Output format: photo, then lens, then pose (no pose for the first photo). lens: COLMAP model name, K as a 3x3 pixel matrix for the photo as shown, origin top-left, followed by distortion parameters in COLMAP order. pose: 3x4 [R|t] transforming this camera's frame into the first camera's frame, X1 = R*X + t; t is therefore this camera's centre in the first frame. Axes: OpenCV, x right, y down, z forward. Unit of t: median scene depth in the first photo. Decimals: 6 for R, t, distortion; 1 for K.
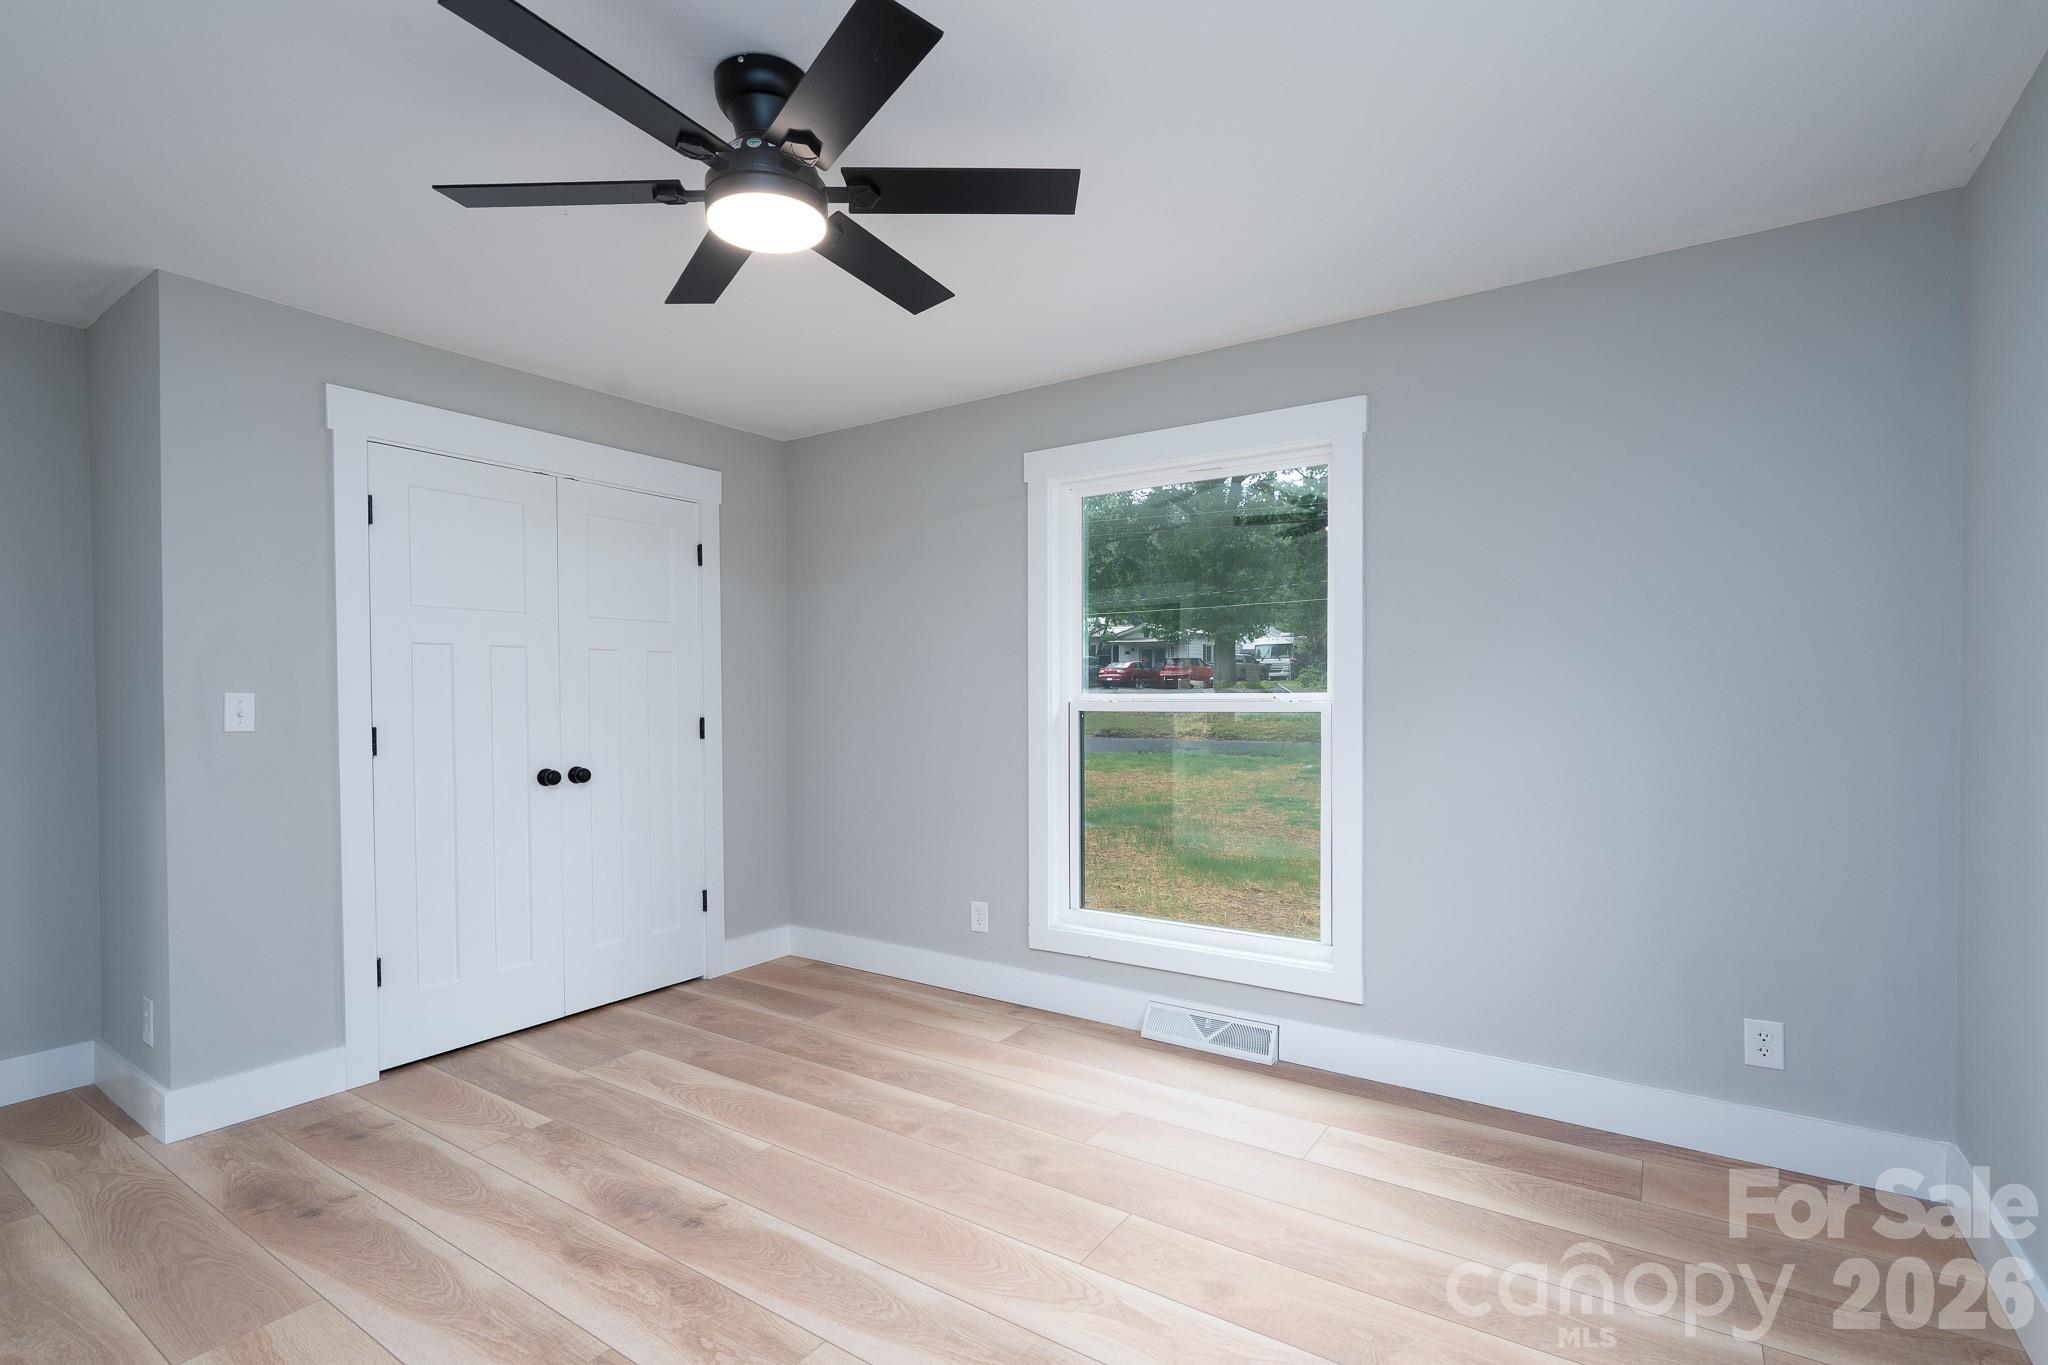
lens RADIAL K [[904.4, 0, 955.6], [0, 904.4, 739.8], [0, 0, 1]] dist [-0.001246, -0.000037]
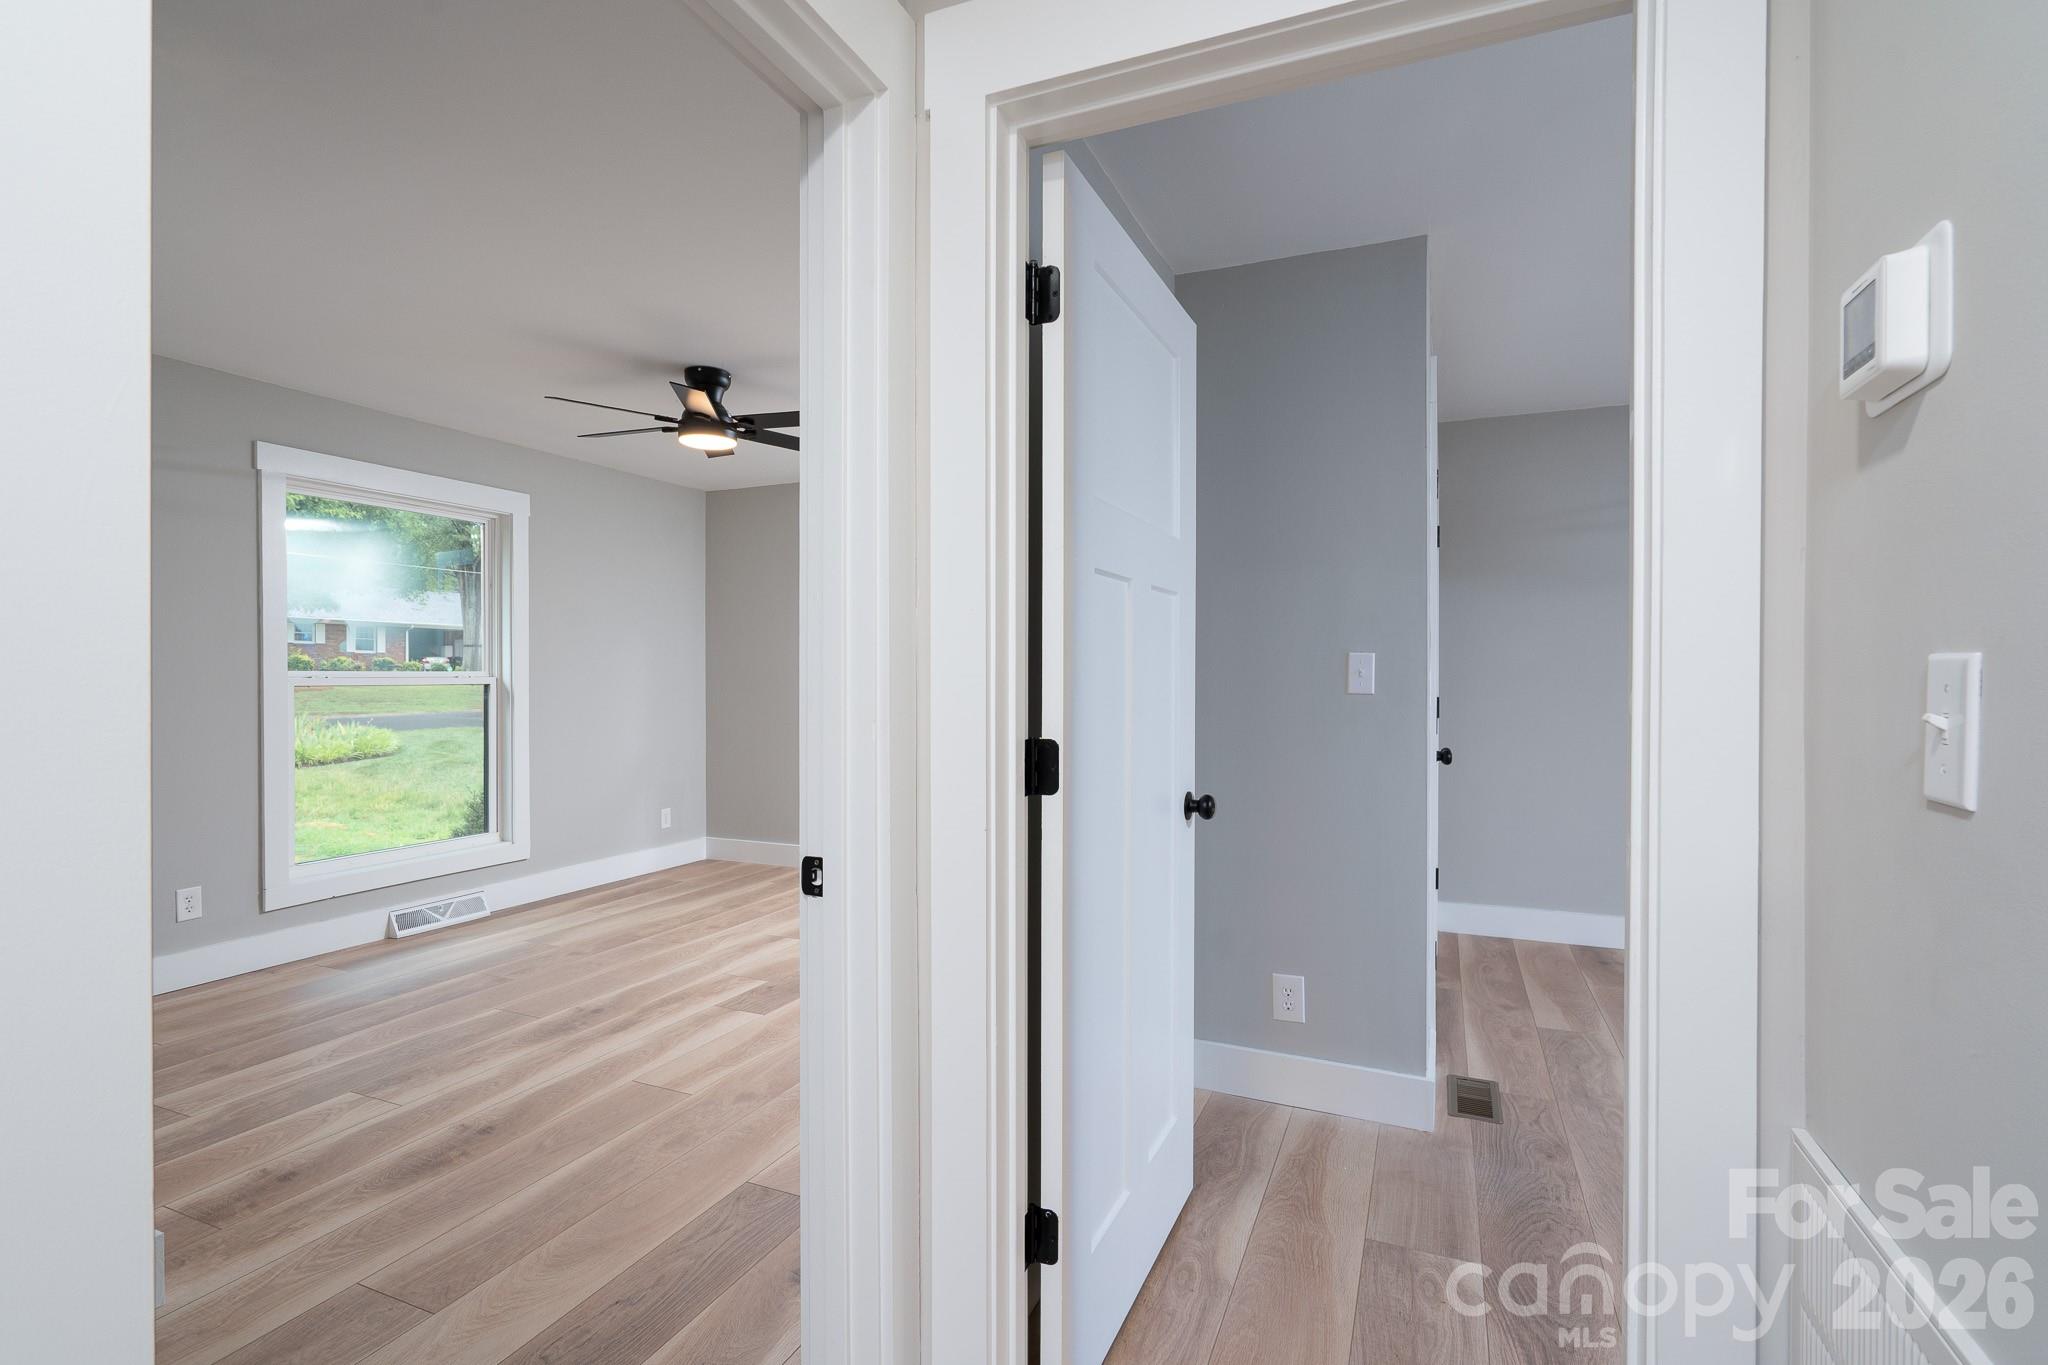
lens RADIAL K [[946.5, 0, 1038.6], [0, 946.5, 684.8], [0, 0, 1]] dist [-0.000896, -0.000145]
pose [[-0.179871, -0.007015, 0.983665, -1.660302], [0.045788, 0.998831, 0.015496, -0.015433], [-0.982624, 0.047827, -0.179340, 0.421445]]
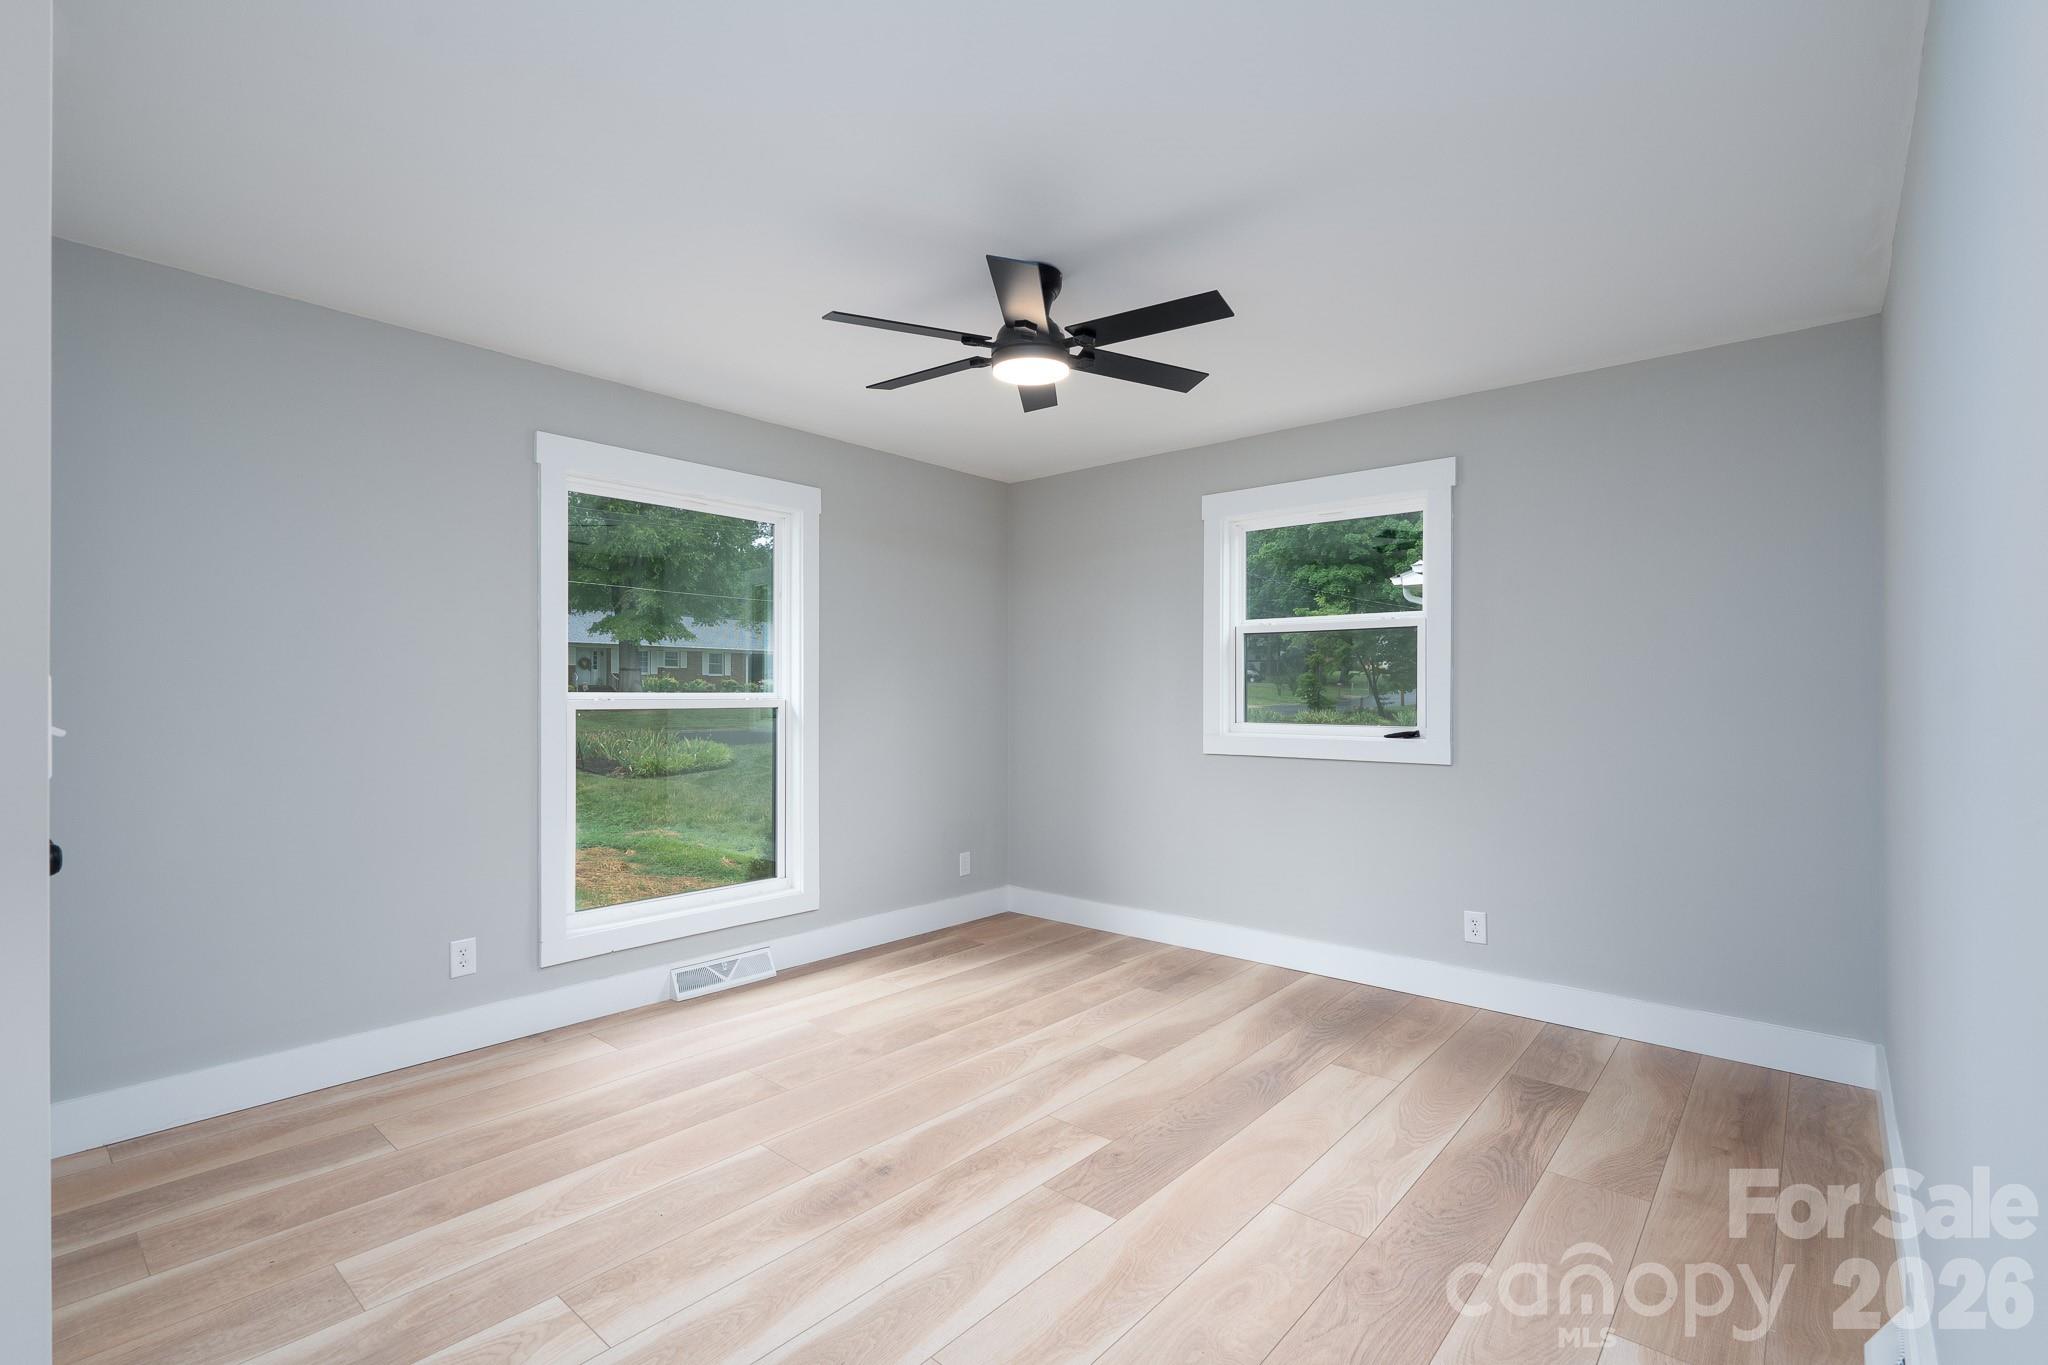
lens RADIAL K [[941.5, 0, 1029.0], [0, 941.5, 696.4], [0, 0, 1]] dist [-0.001611, 0.000218]
pose [[0.116307, 0.001782, 0.993212, -1.159311], [0.044656, 0.998978, -0.007021, -0.025703], [-0.992209, 0.045169, 0.116109, 0.541235]]
